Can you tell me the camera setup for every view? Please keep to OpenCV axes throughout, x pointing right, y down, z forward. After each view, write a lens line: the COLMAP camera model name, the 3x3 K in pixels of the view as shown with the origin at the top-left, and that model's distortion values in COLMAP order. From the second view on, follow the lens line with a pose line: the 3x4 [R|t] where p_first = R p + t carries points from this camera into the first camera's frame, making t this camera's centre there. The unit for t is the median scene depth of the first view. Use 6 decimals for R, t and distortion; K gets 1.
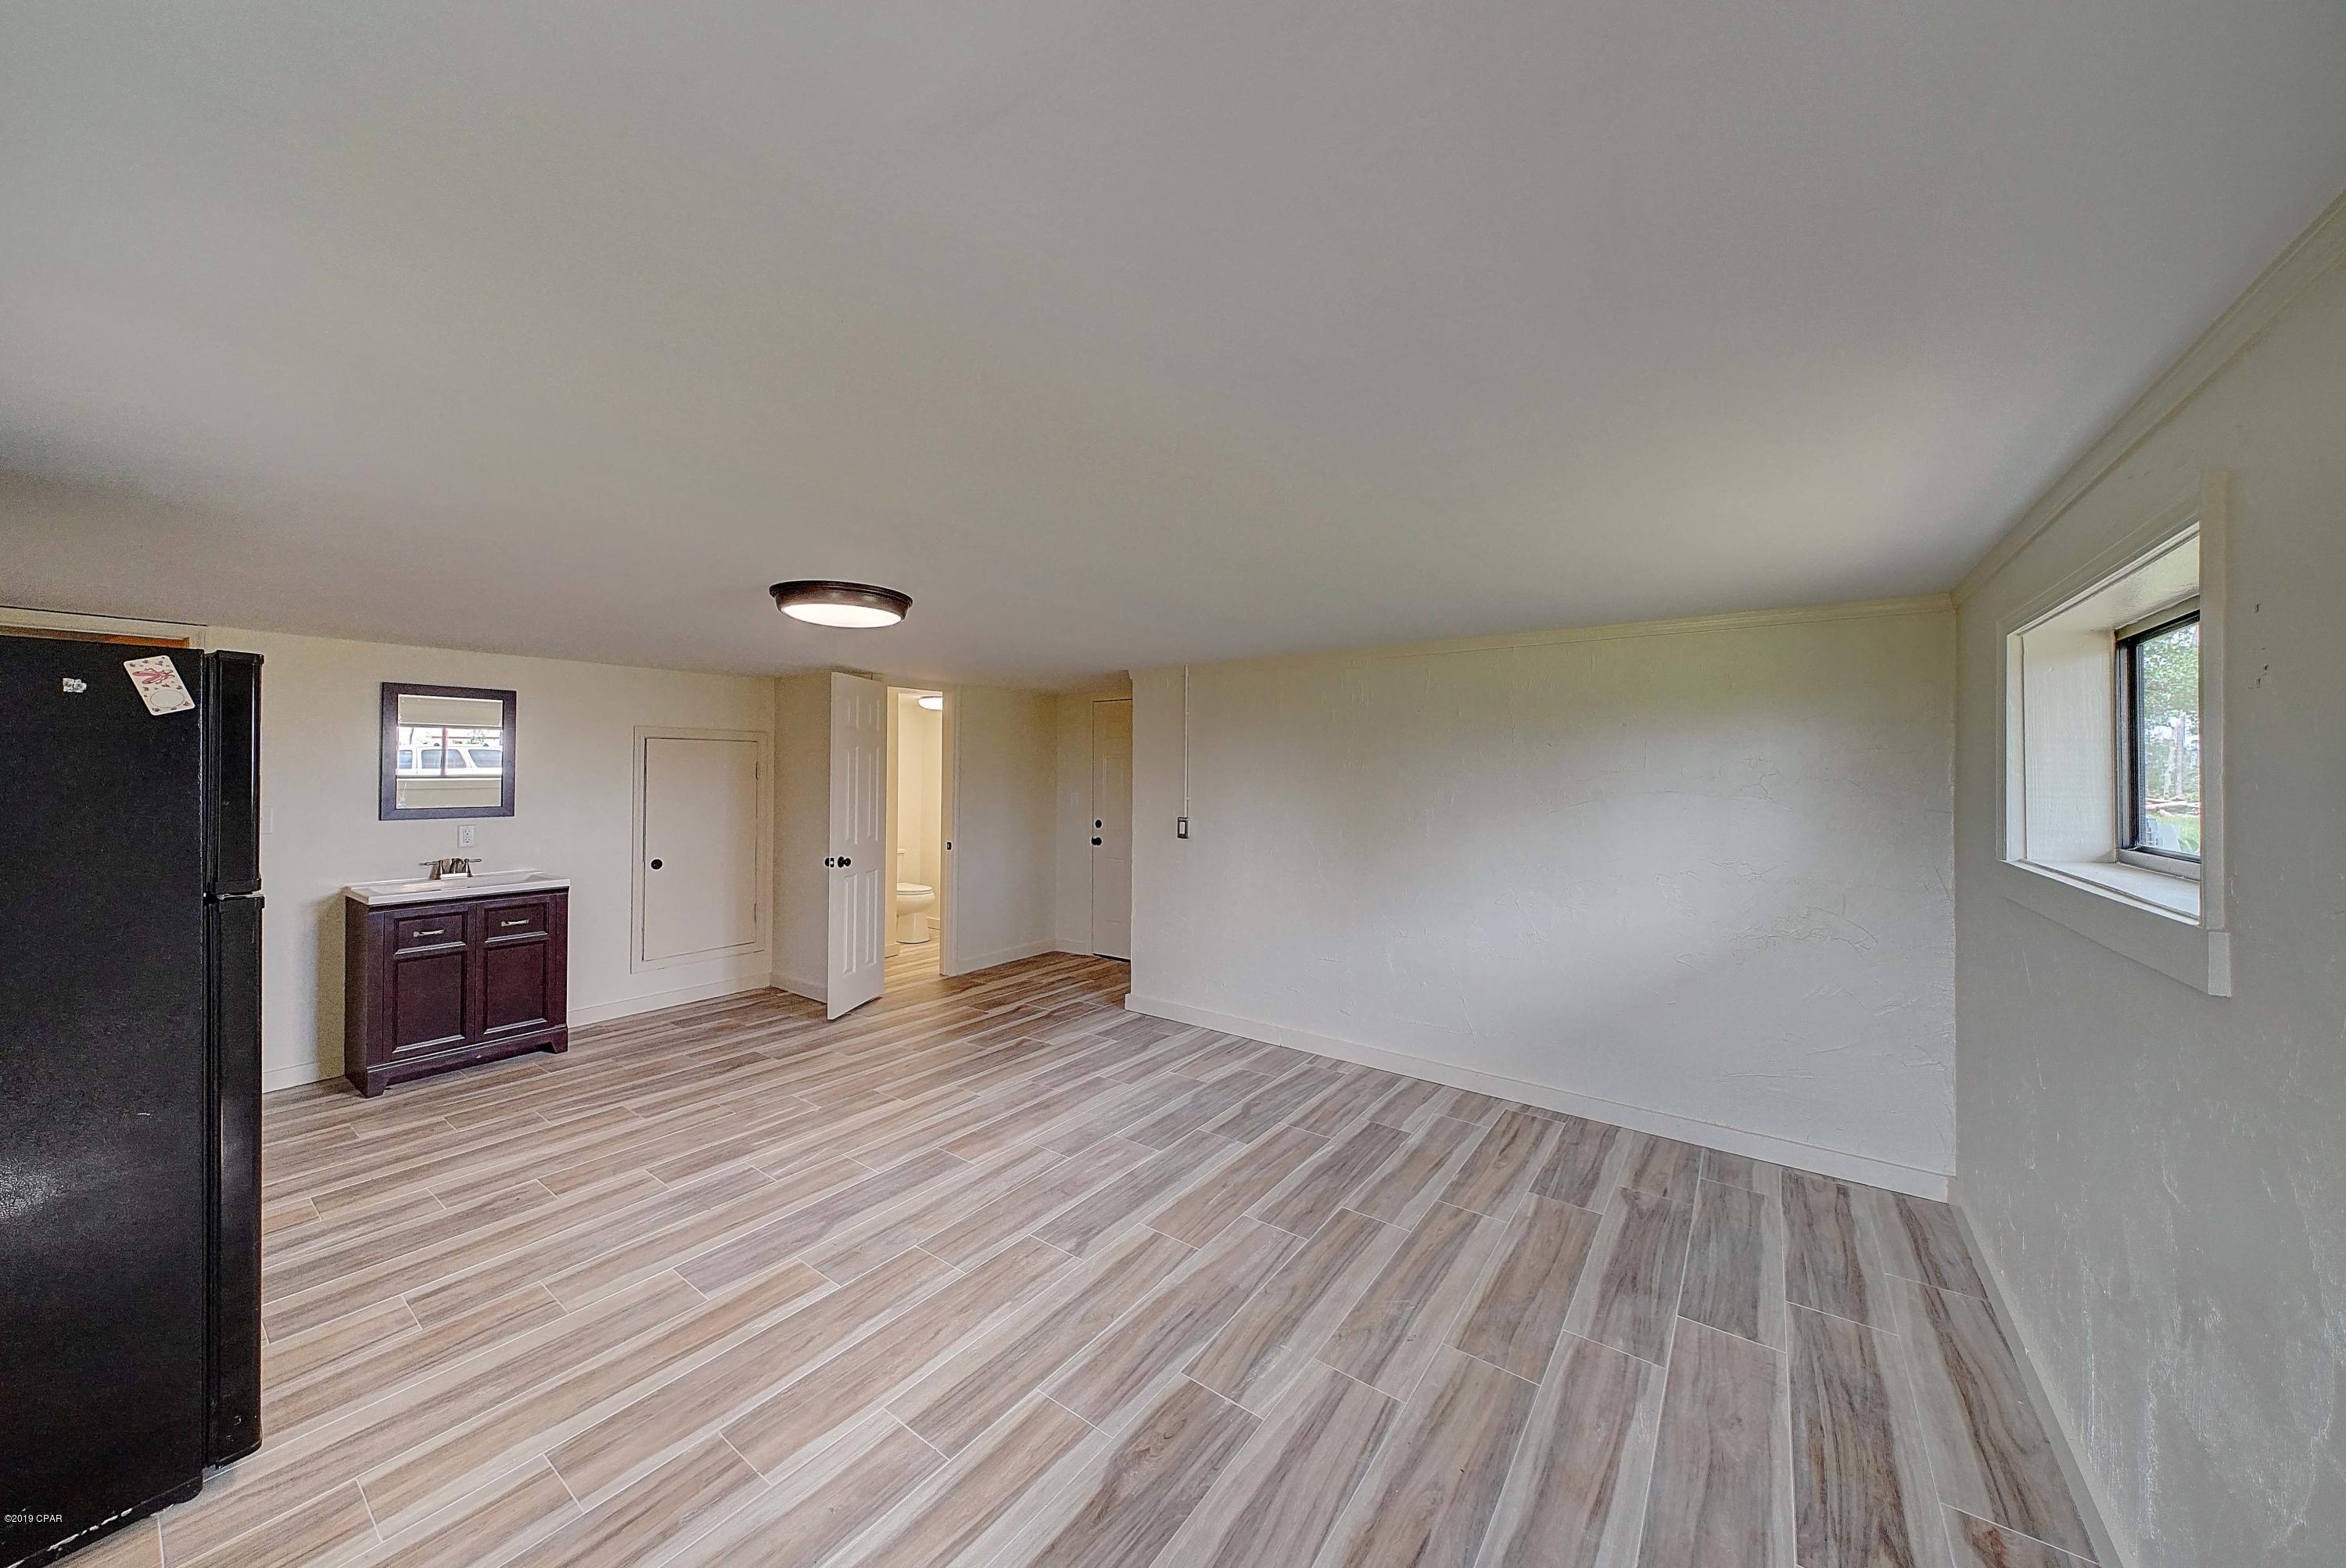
lens RADIAL K [[799.2, 0, 1159.7], [0, 799.2, 787.2], [0, 0, 1]] dist [0.001353, 0.000049]
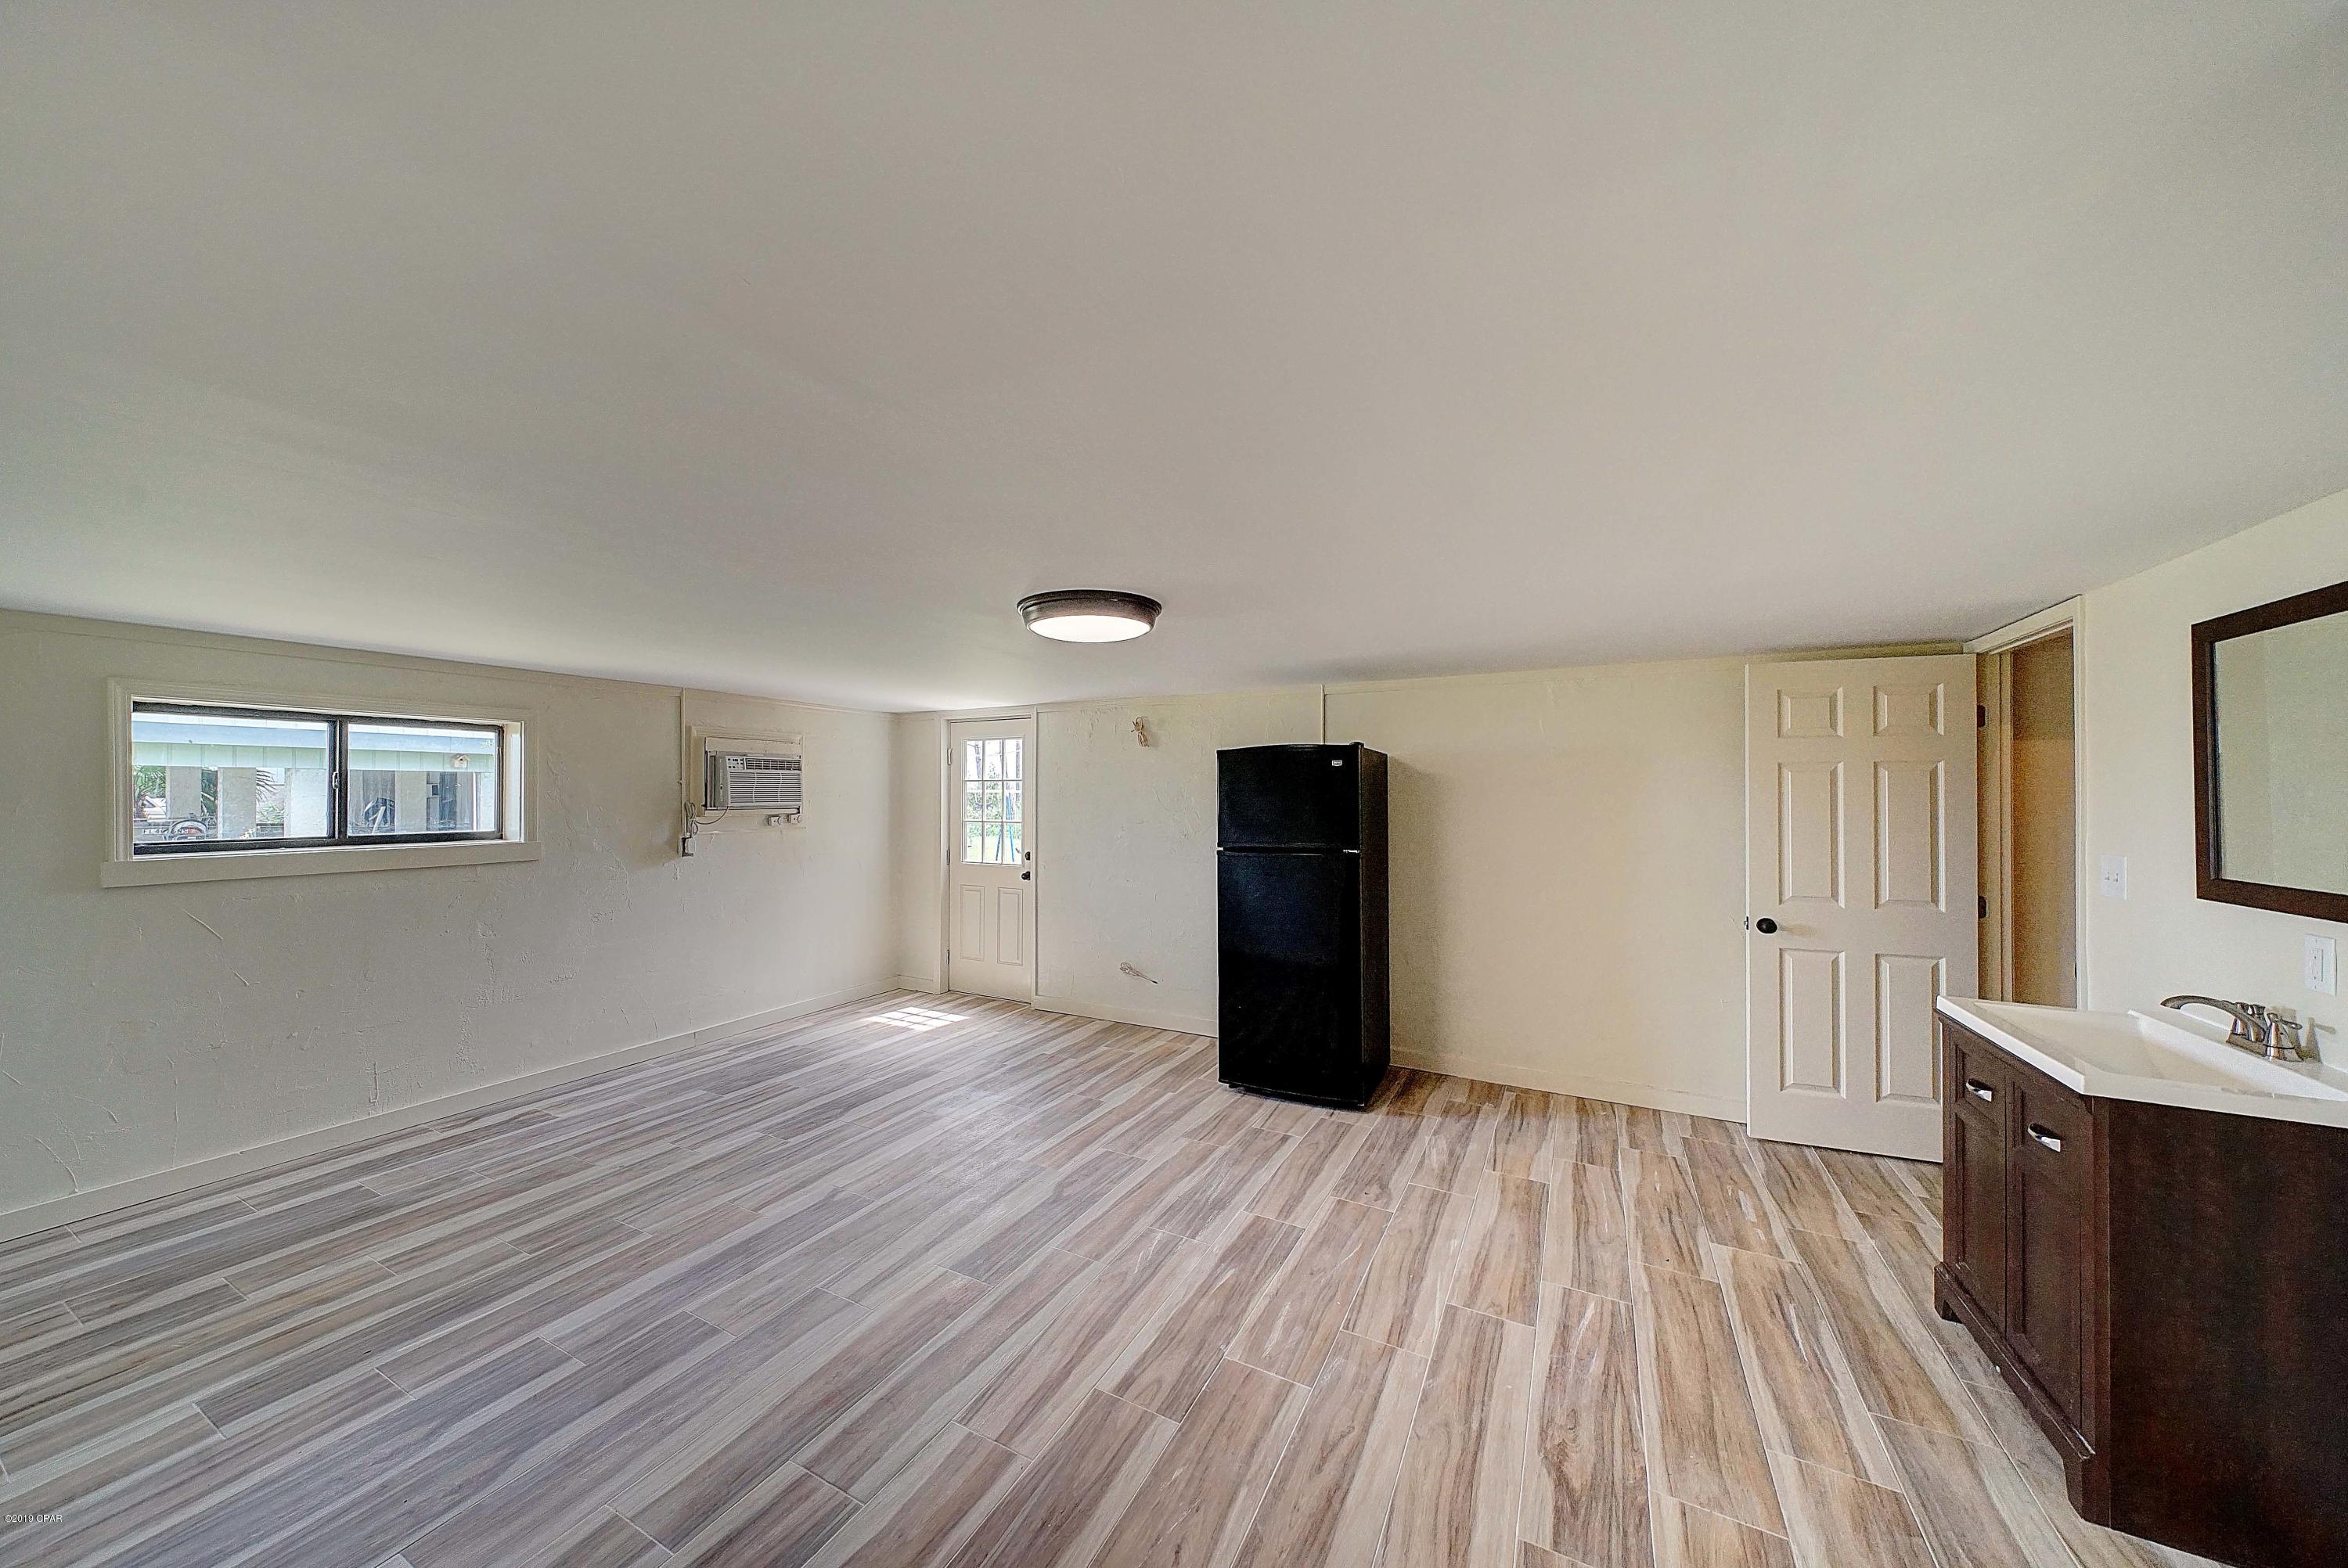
lens RADIAL K [[812.2, 0, 1152.0], [0, 812.2, 773.3], [0, 0, 1]] dist [0.000818, -0.000086]
pose [[-0.990828, -0.007560, -0.134921, -0.326888], [-0.006602, 0.999950, -0.007546, -0.037077], [0.134971, -0.006586, -0.990828, 1.840367]]
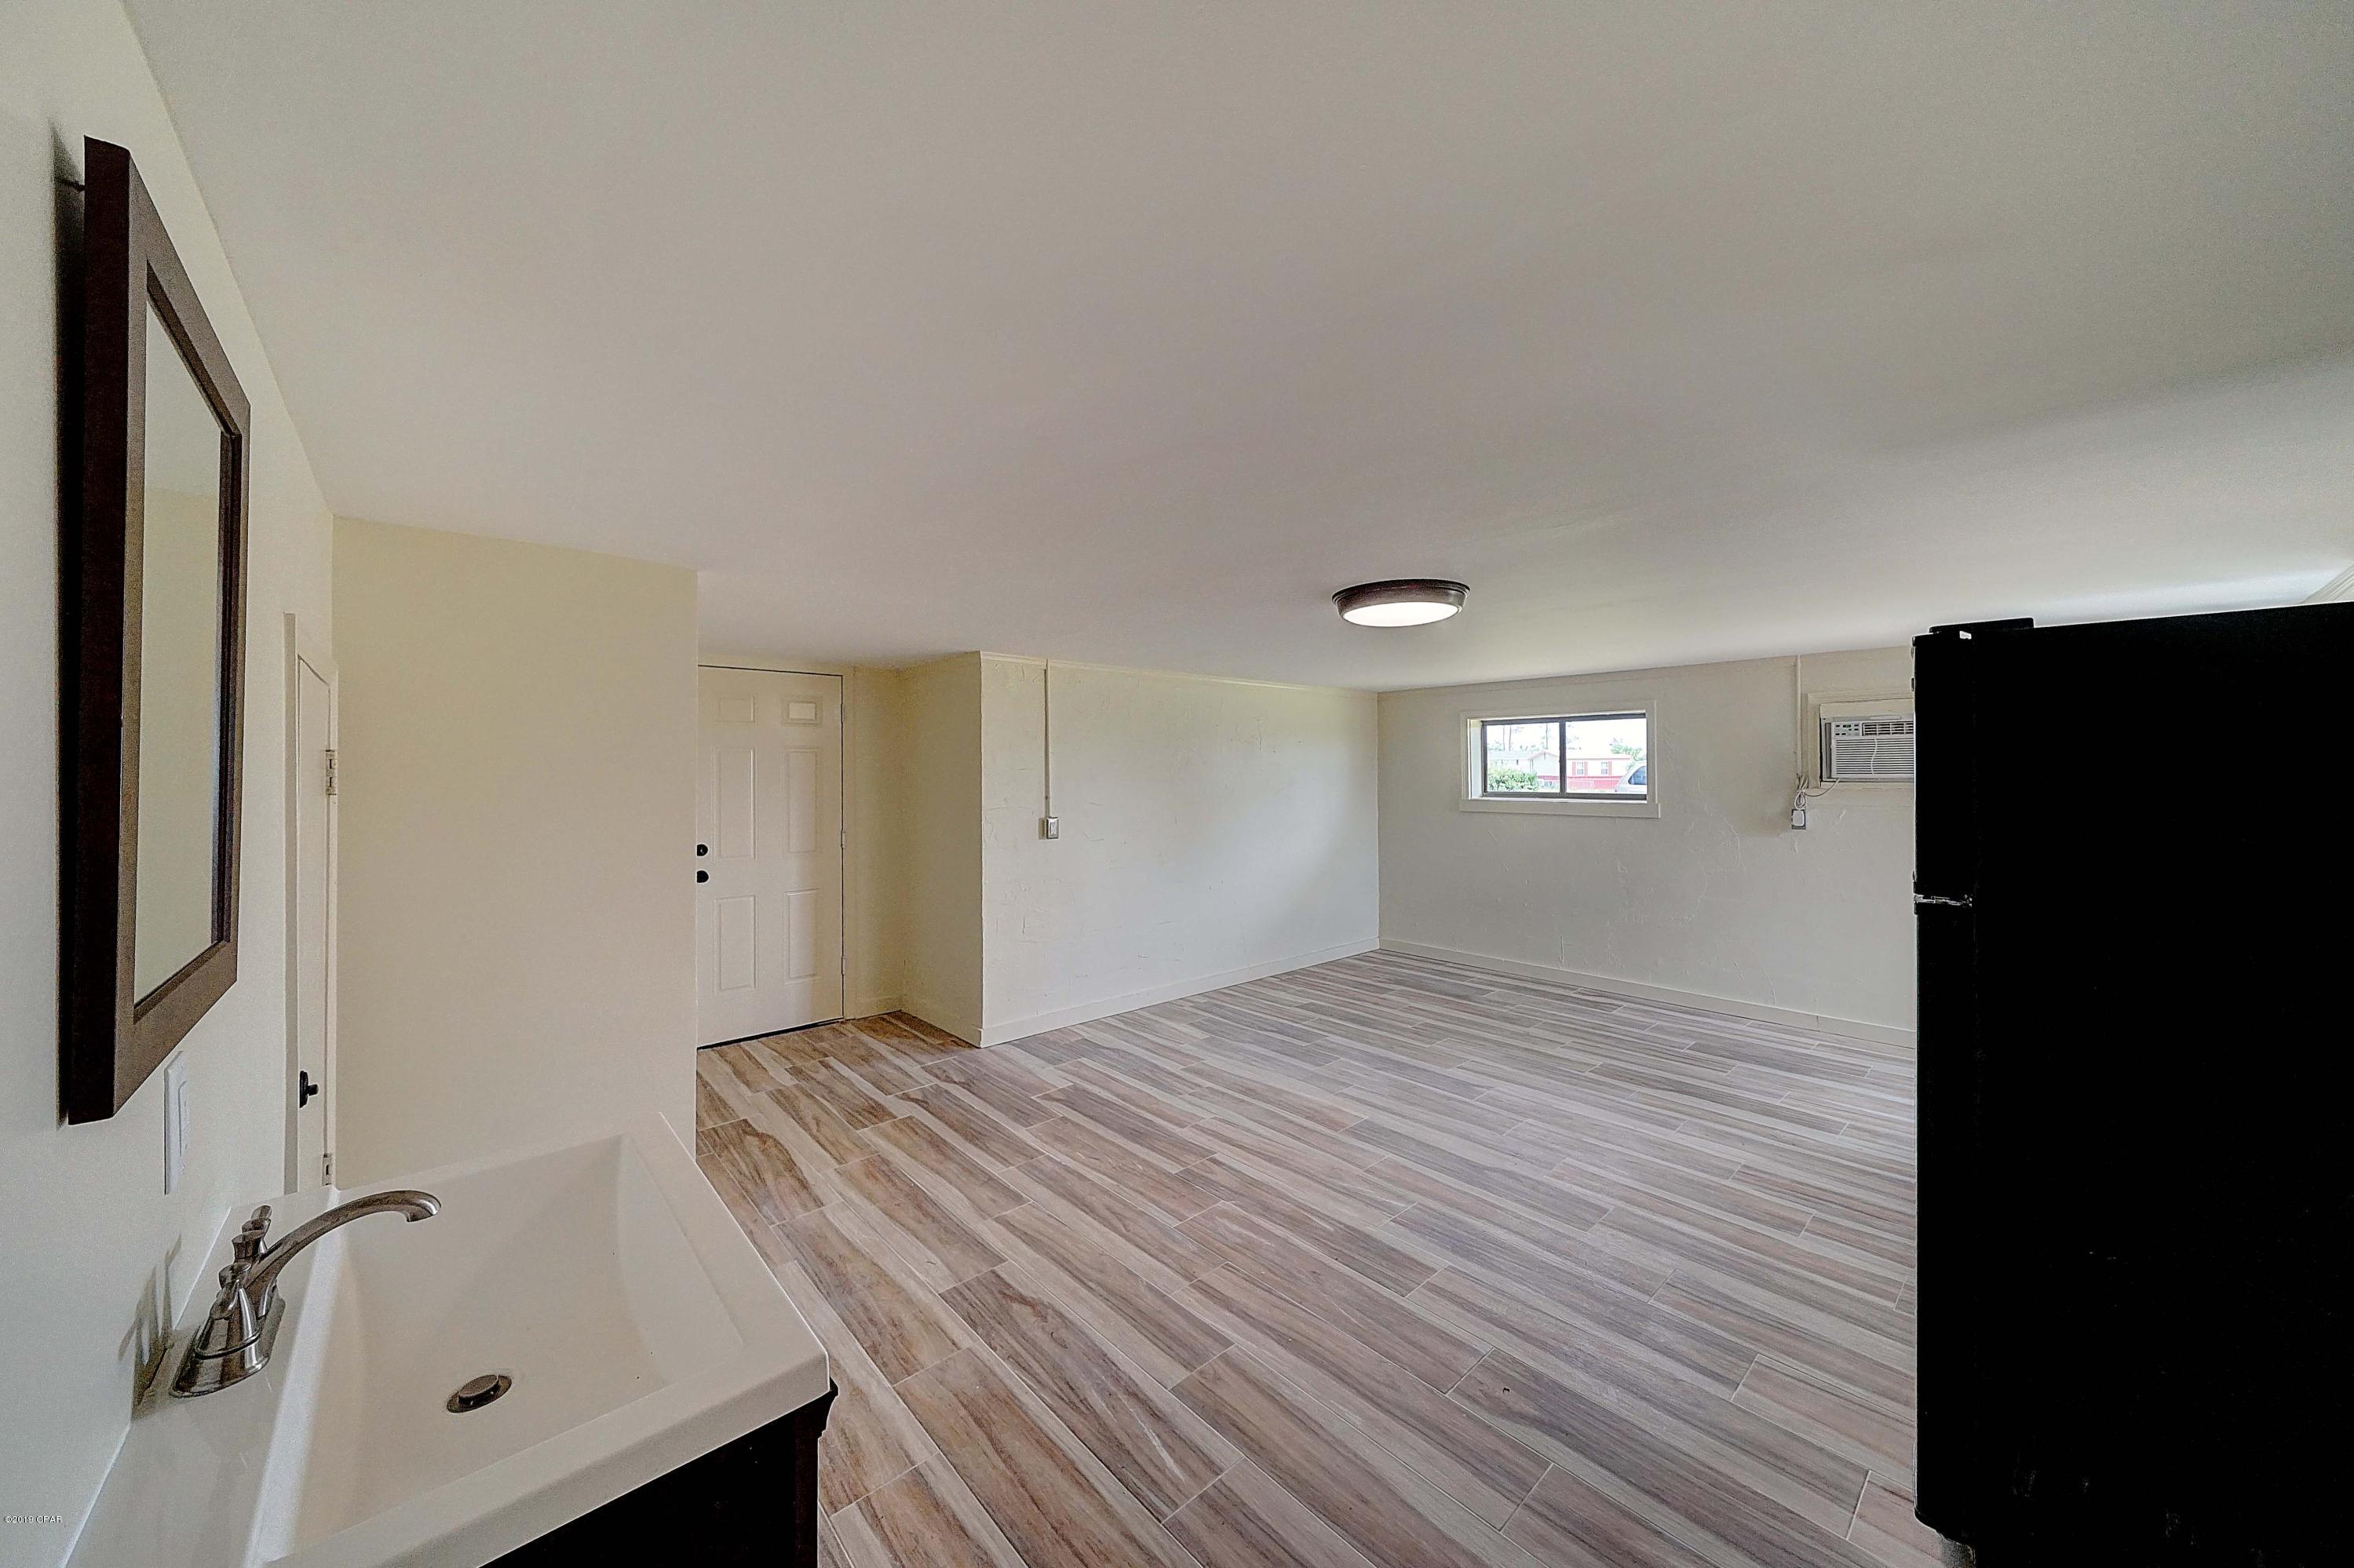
lens RADIAL K [[814.3, 0, 1155.0], [0, 814.3, 773.3], [0, 0, 1]] dist [0.000818, -0.000086]
pose [[0.222705, -0.008546, 0.974848, -1.391676], [0.024251, 0.999701, 0.003224, -0.024127], [-0.974584, 0.022923, 0.222846, 1.010748]]
